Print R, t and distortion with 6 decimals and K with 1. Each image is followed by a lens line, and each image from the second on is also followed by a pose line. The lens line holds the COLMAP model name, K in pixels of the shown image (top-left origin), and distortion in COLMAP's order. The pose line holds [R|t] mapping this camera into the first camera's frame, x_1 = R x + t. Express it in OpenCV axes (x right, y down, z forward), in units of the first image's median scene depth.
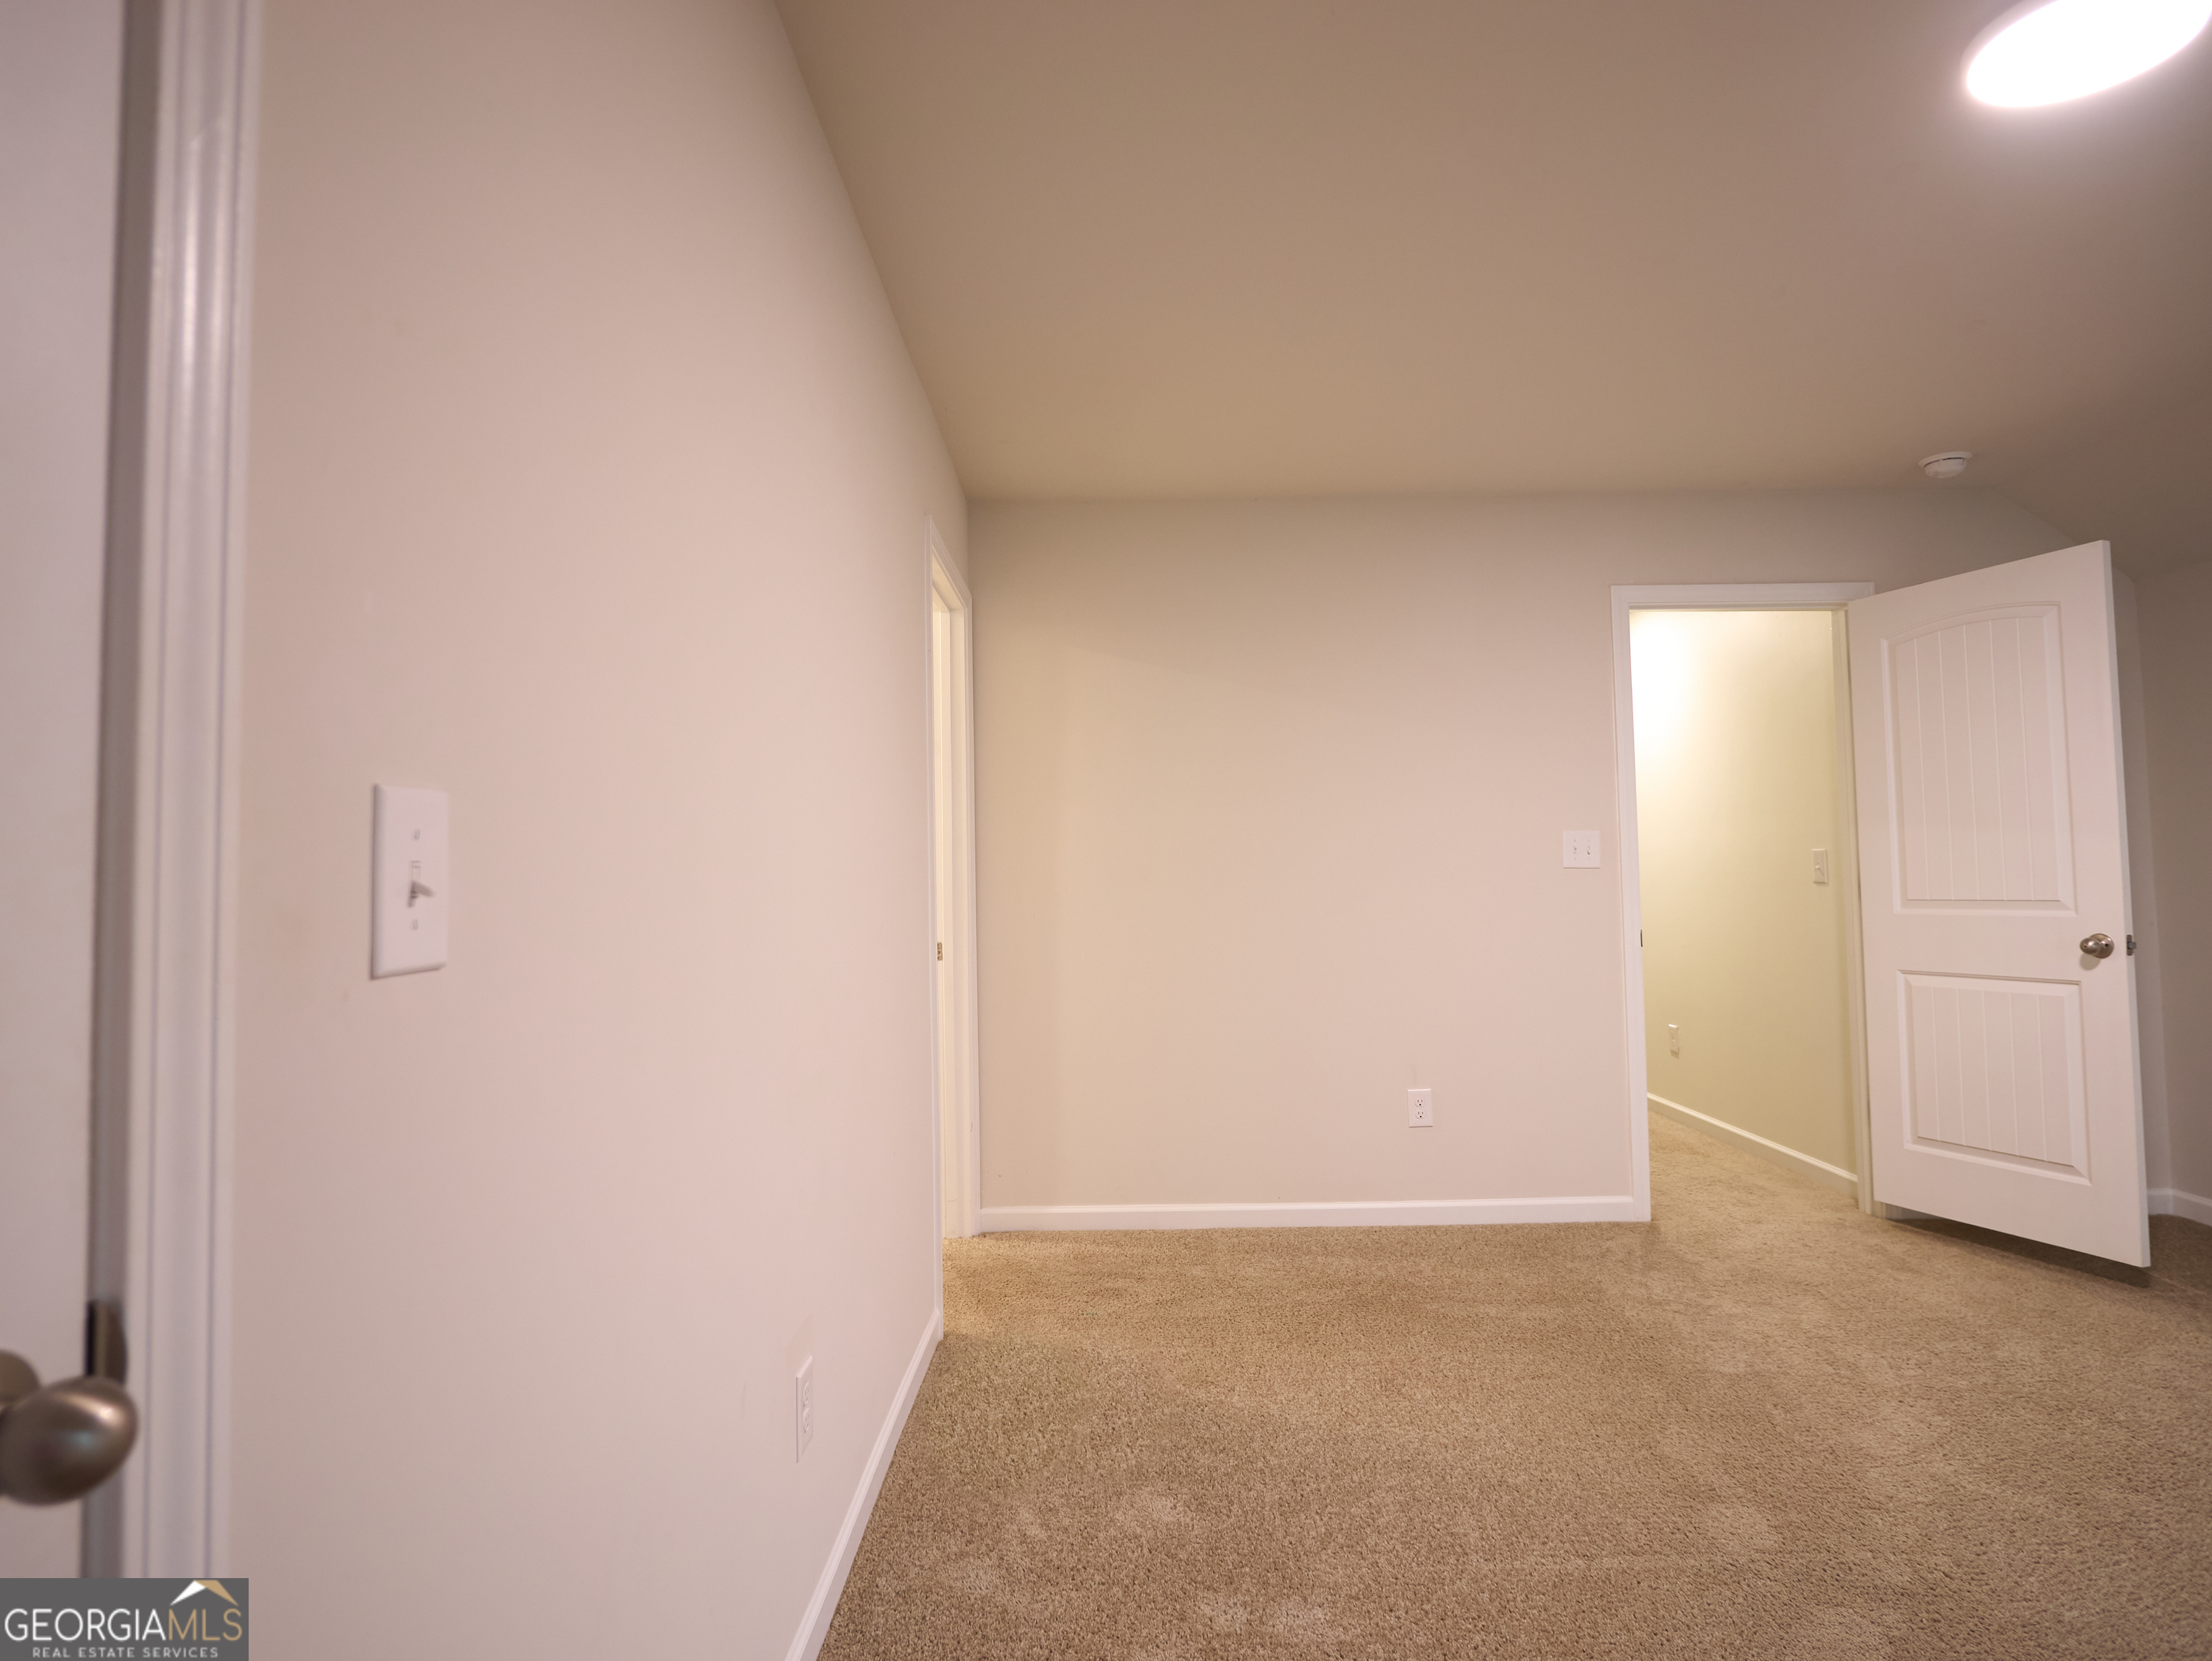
lens RADIAL K [[1189.4, 0, 1101.6], [0, 1189.4, 821.8], [0, 0, 1]] dist [-0.019886, 0.004685]
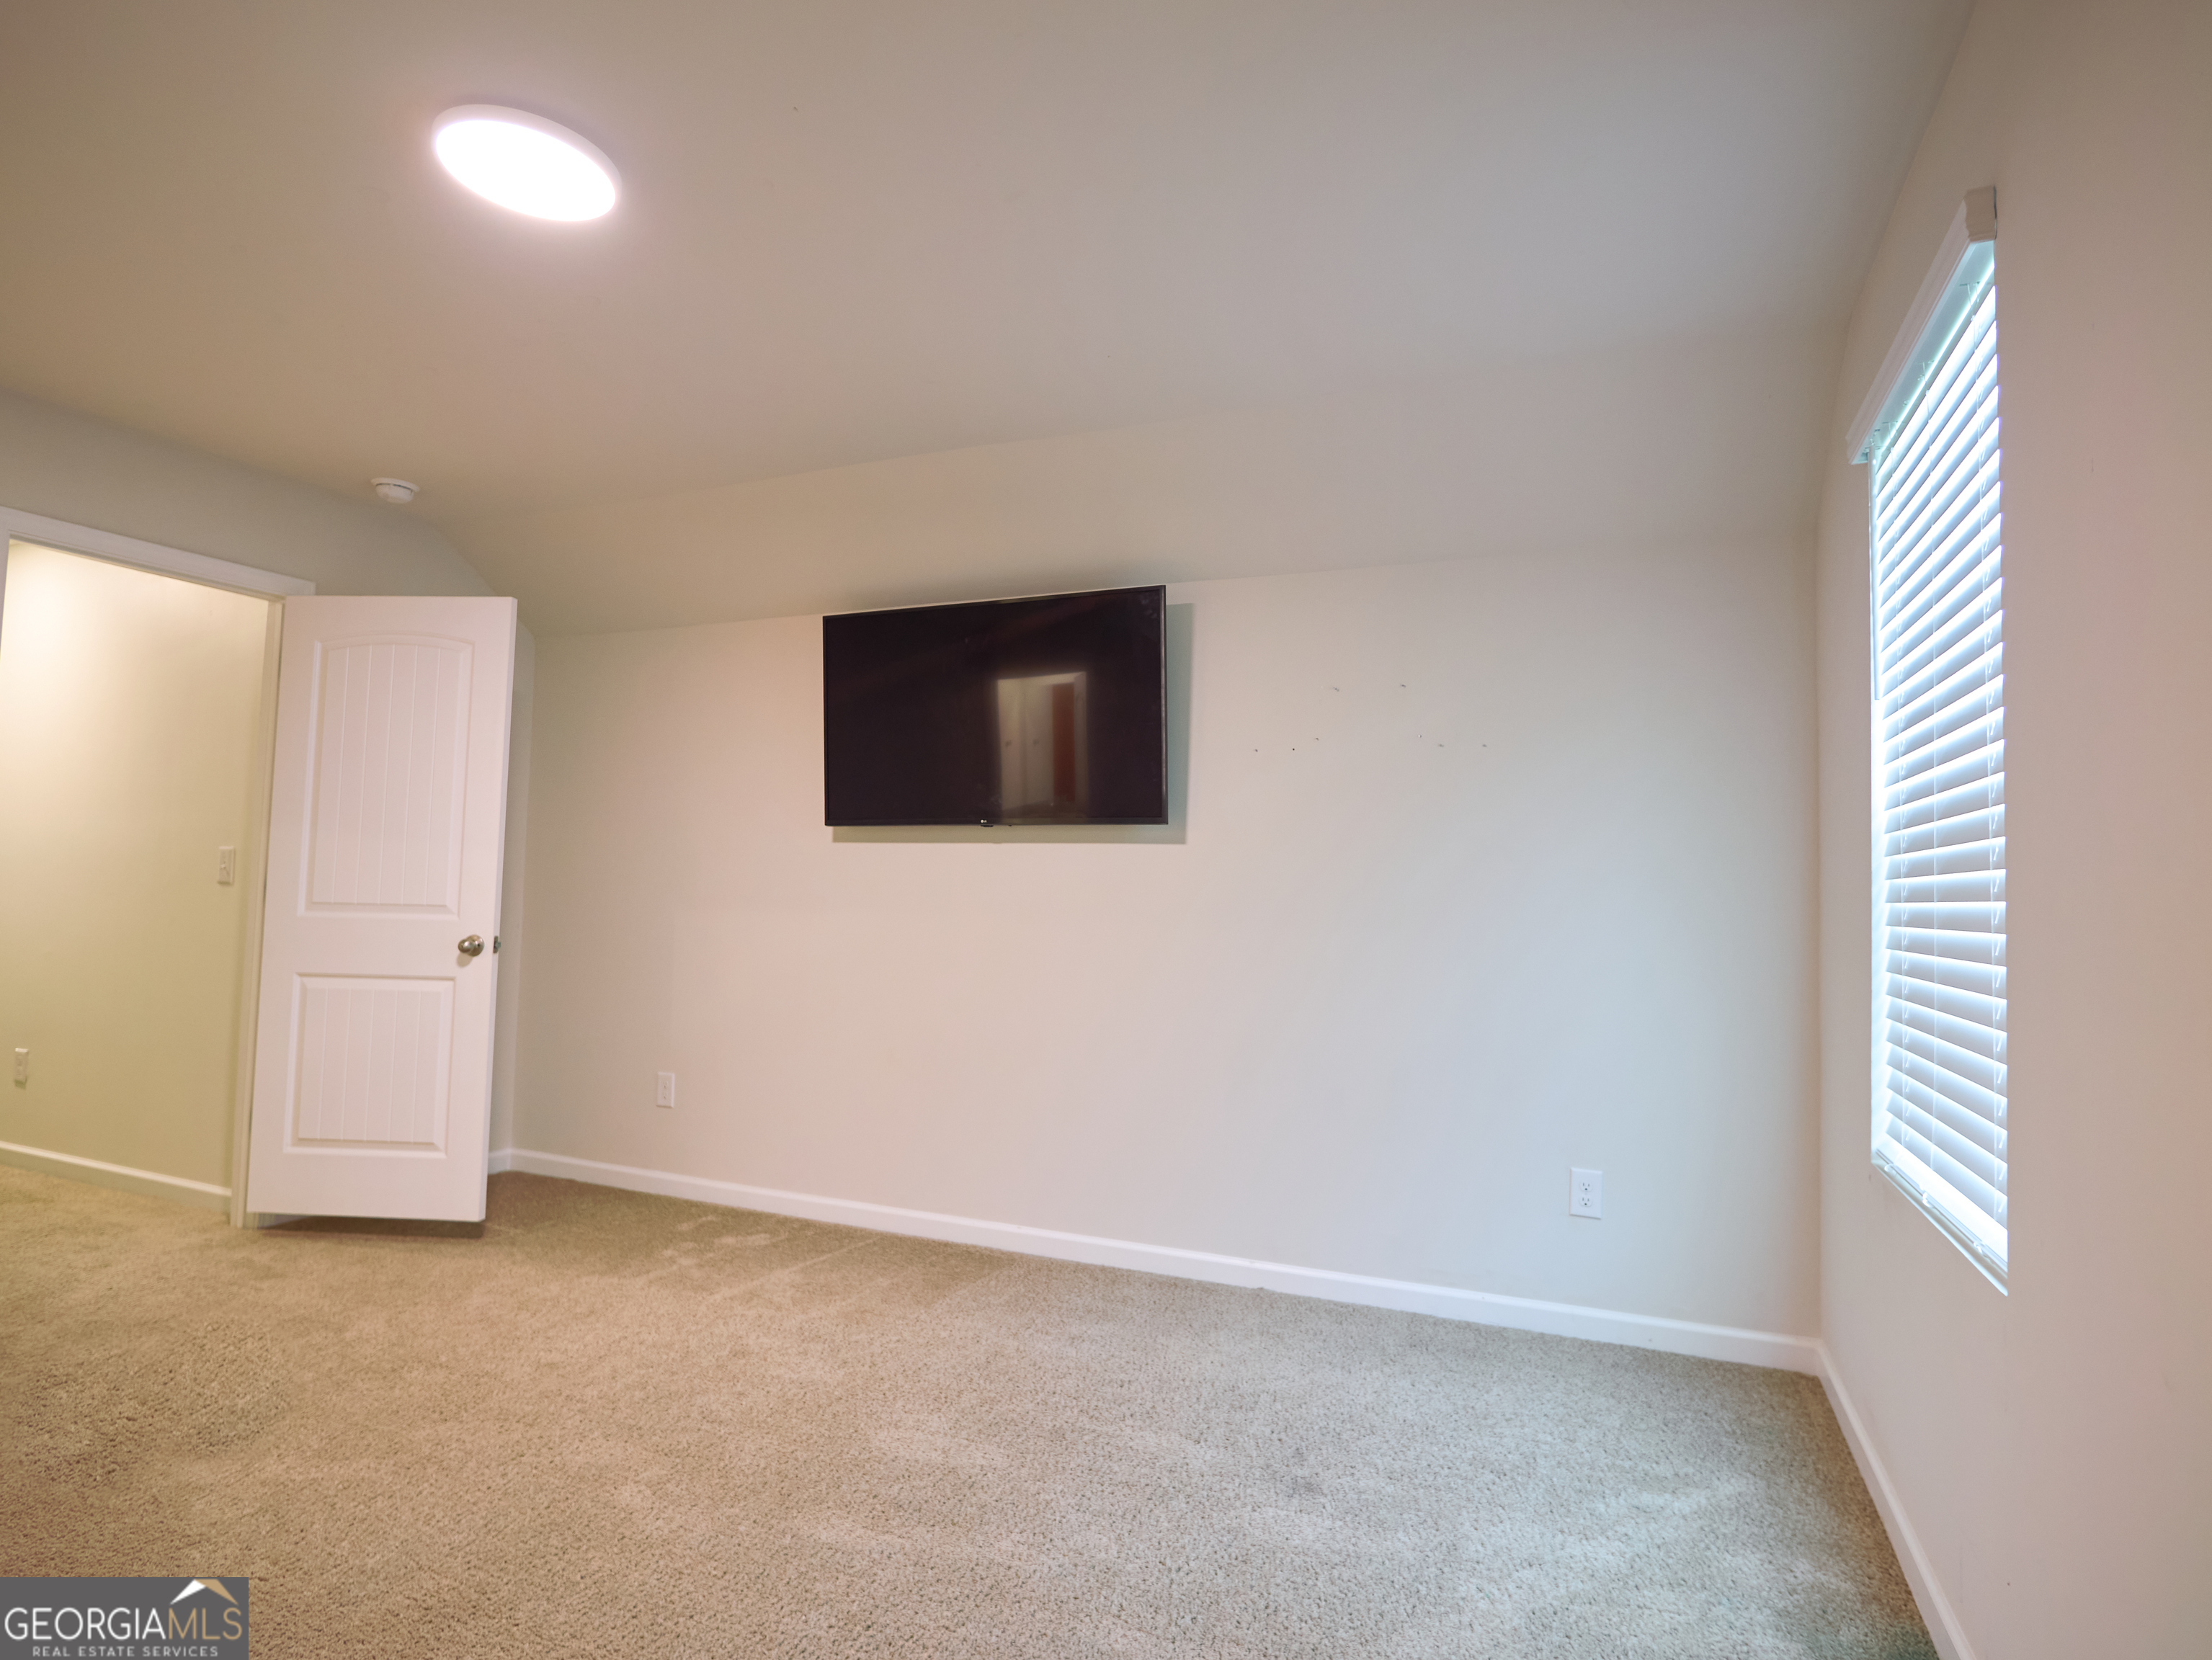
lens RADIAL K [[1189.2, 0, 1101.6], [0, 1189.2, 821.3], [0, 0, 1]] dist [-0.019886, 0.004685]
pose [[0.383914, 0.078656, 0.920013, 0.012491], [-0.076161, 0.995668, -0.053343, -0.000538], [-0.920223, -0.049590, 0.388241, -0.006305]]
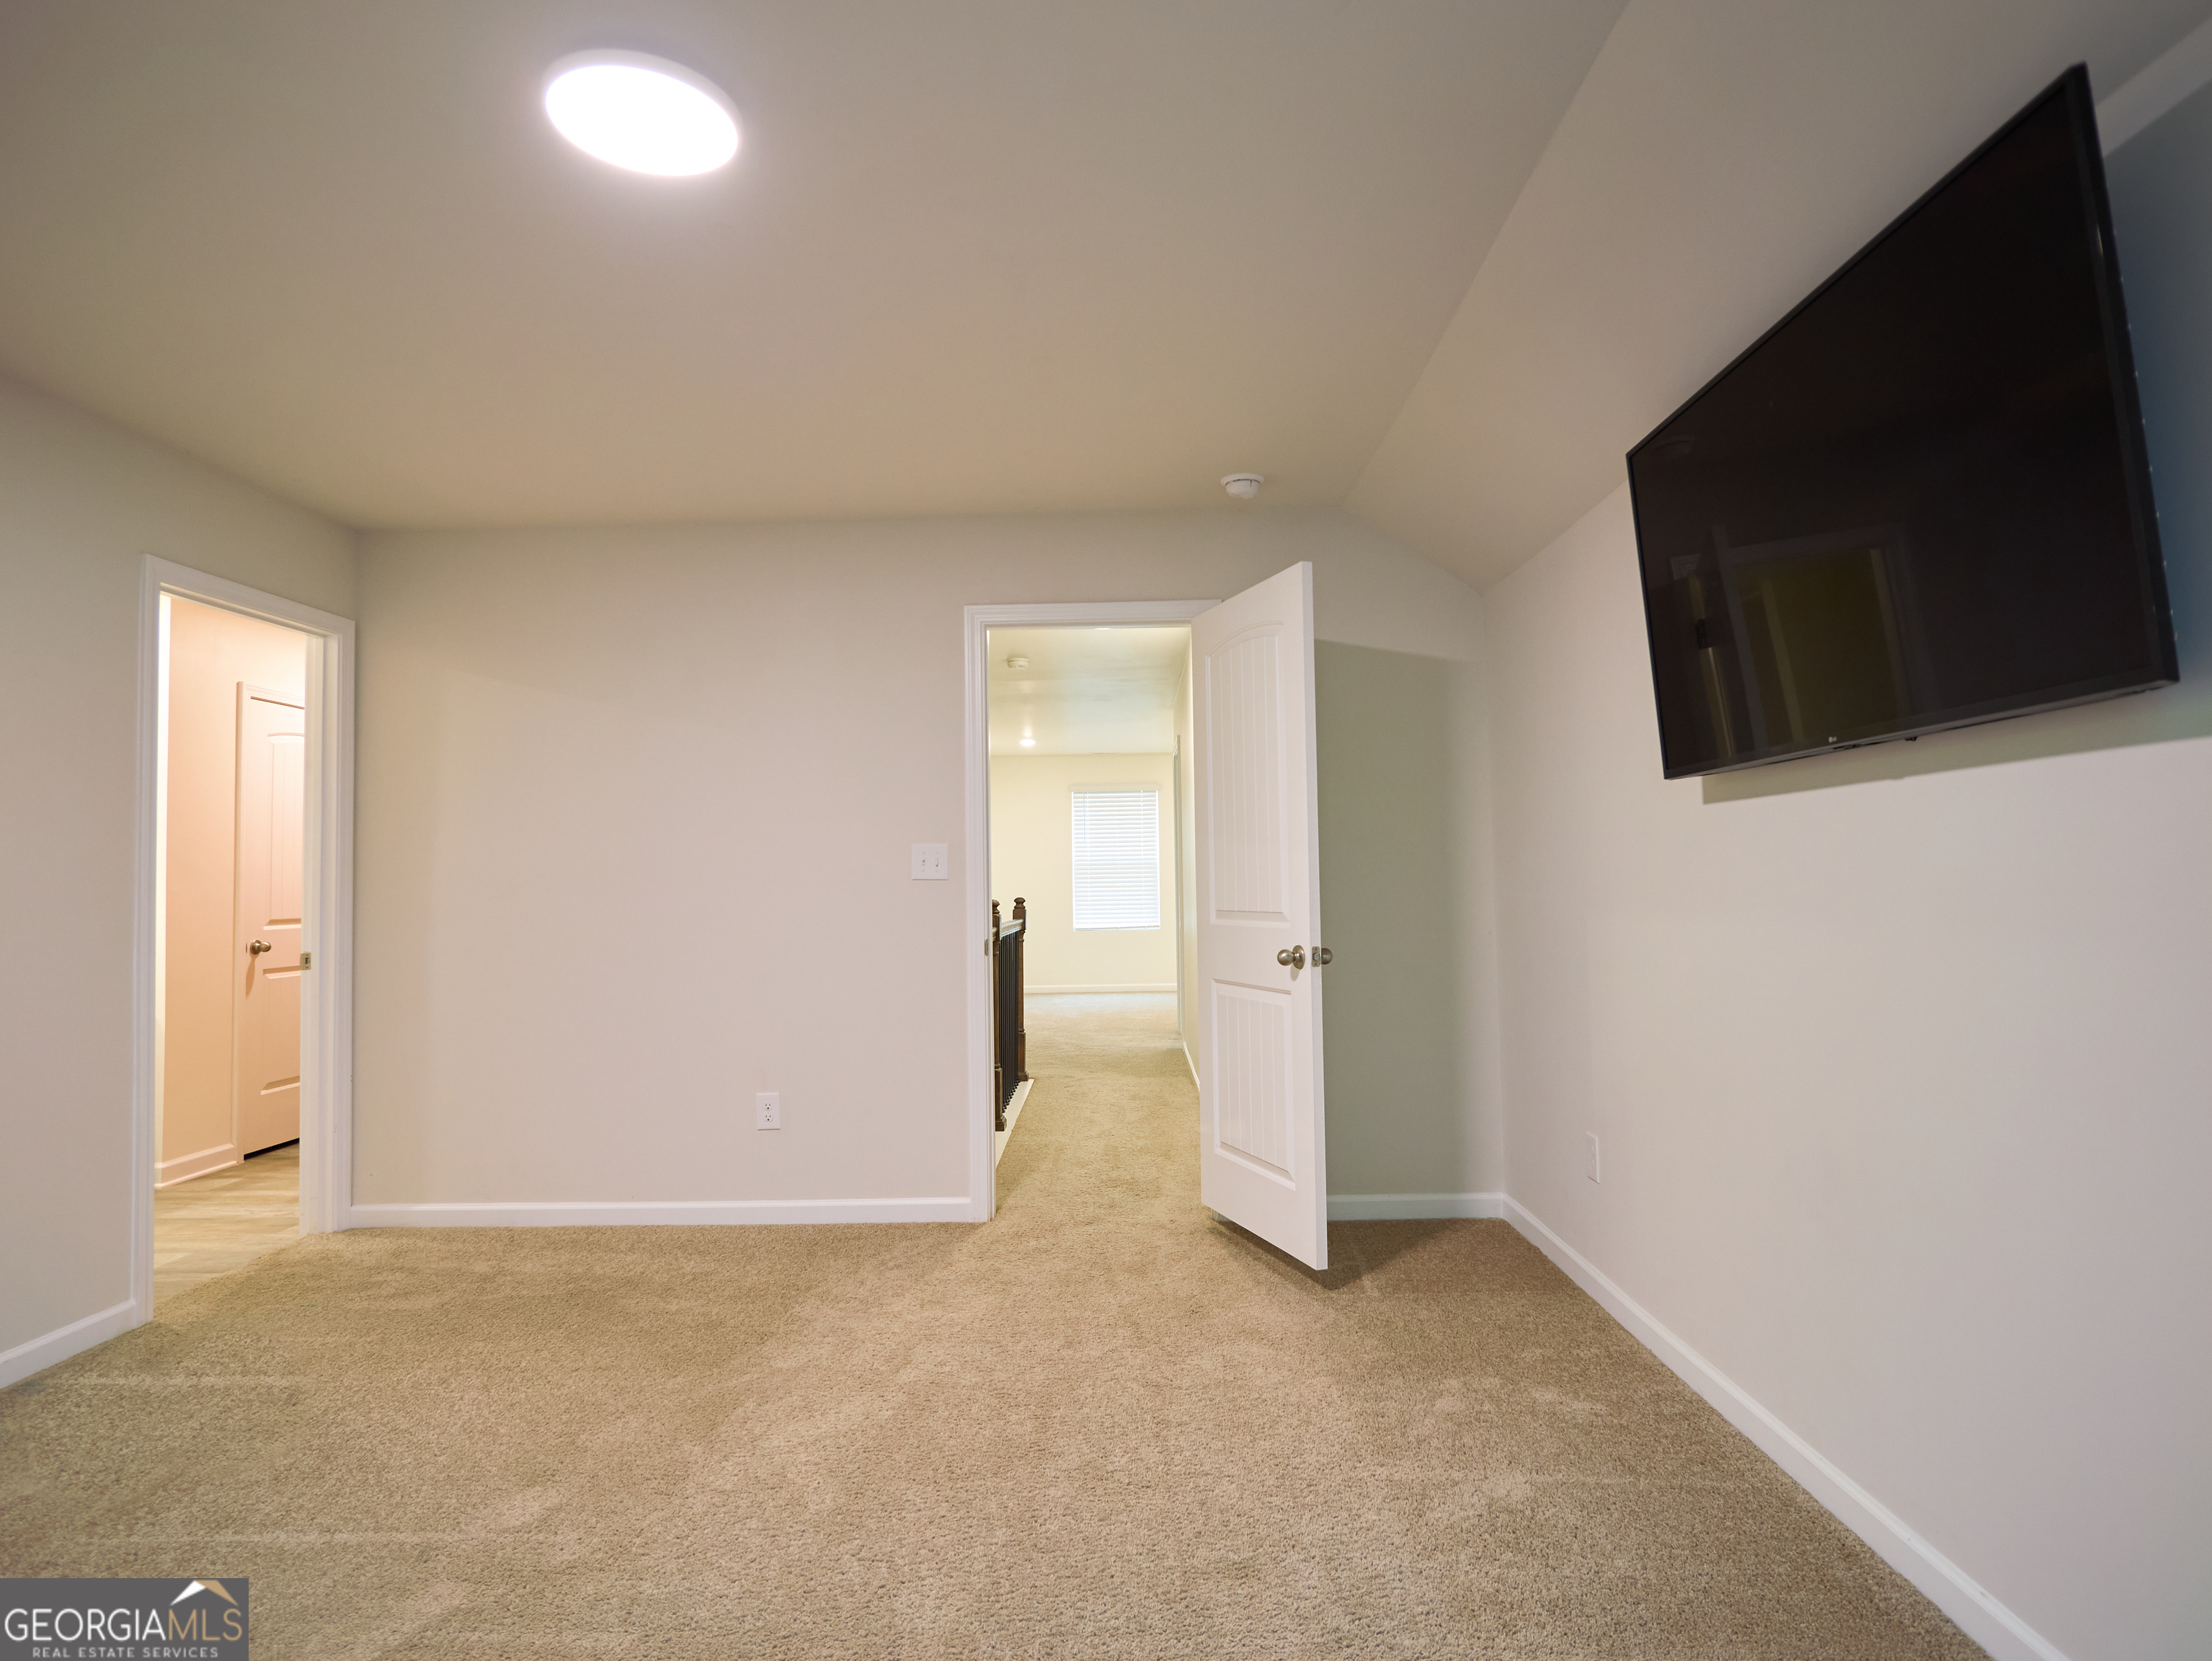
lens RADIAL K [[1189.4, 0, 1101.6], [0, 1189.4, 821.8], [0, 0, 1]] dist [-0.019886, 0.004685]
pose [[0.999925, -0.004003, -0.011605, 0.655404], [0.004030, 0.999989, 0.002239, -0.014938], [0.011596, -0.002285, 0.999930, -0.037860]]
